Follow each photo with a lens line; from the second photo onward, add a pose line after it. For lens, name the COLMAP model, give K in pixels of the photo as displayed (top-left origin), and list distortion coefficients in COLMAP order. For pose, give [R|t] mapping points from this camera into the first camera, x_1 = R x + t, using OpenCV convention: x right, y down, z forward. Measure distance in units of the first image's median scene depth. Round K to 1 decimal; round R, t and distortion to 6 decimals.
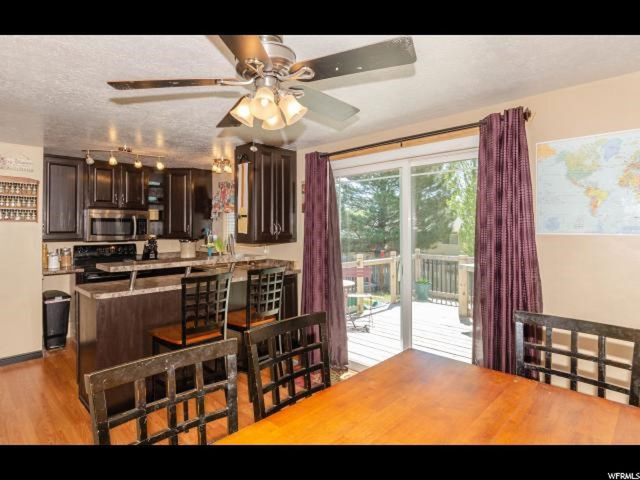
lens RADIAL K [[359.1, 0, 319.7], [0, 359.1, 223.5], [0, 0, 1]] dist [0.001106, -0.000370]
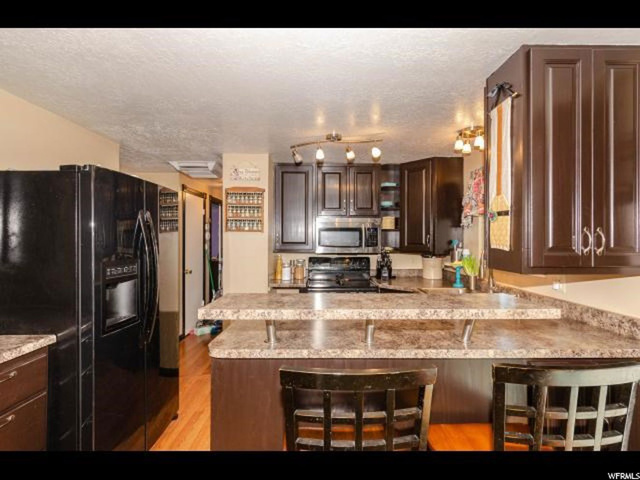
lens RADIAL K [[313.2, 0, 320.0], [0, 313.2, 240.0], [0, 0, 1]] dist [-0.001191, 0.000232]
pose [[0.699127, 0.004524, -0.714983, -0.077269], [0.003377, 0.999948, 0.009629, 0.009238], [0.714990, -0.009147, 0.699075, 0.494778]]
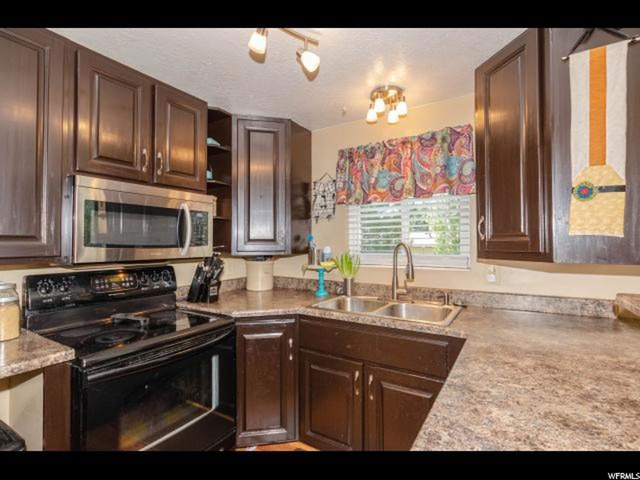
lens RADIAL K [[313.2, 0, 320.0], [0, 313.2, 240.0], [0, 0, 1]] dist [-0.001191, 0.000232]
pose [[0.973507, -0.000395, 0.228657, -0.523649], [0.000699, 0.999999, -0.001249, 0.029082], [-0.228657, 0.001375, 0.973506, 0.696914]]
